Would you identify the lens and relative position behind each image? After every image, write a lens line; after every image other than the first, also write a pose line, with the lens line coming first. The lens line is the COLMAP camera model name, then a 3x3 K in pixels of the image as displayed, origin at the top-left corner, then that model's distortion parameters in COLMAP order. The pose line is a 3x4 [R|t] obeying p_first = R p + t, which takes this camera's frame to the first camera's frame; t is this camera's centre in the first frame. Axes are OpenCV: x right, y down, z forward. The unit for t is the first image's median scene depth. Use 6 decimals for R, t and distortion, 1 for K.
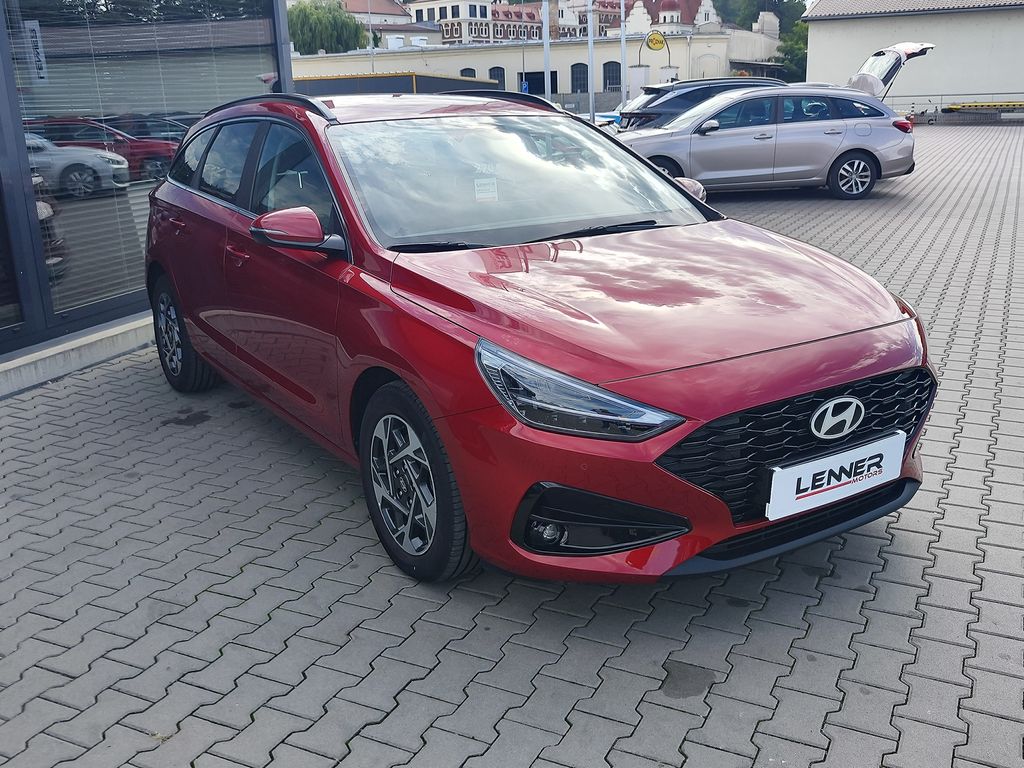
lens RADIAL K [[1014.4, 0, 513.2], [0, 1014.4, 386.1], [0, 0, 1]] dist [0.023171, 0.000000]
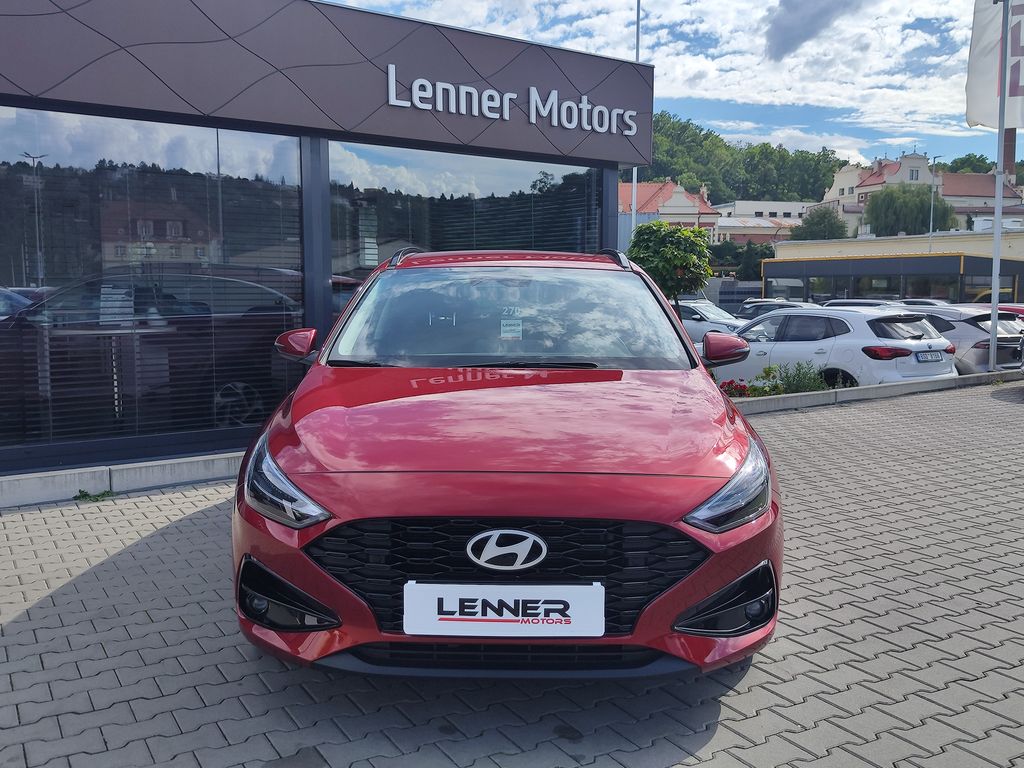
lens RADIAL K [[1014.4, 0, 512.8], [0, 1014.4, 383.5], [0, 0, 1]] dist [0.023171, 0.000000]
pose [[0.822469, 0.084548, -0.562491, 0.854406], [-0.181164, 0.976331, -0.118144, -0.010344], [0.539189, 0.199073, 0.818319, 0.171183]]
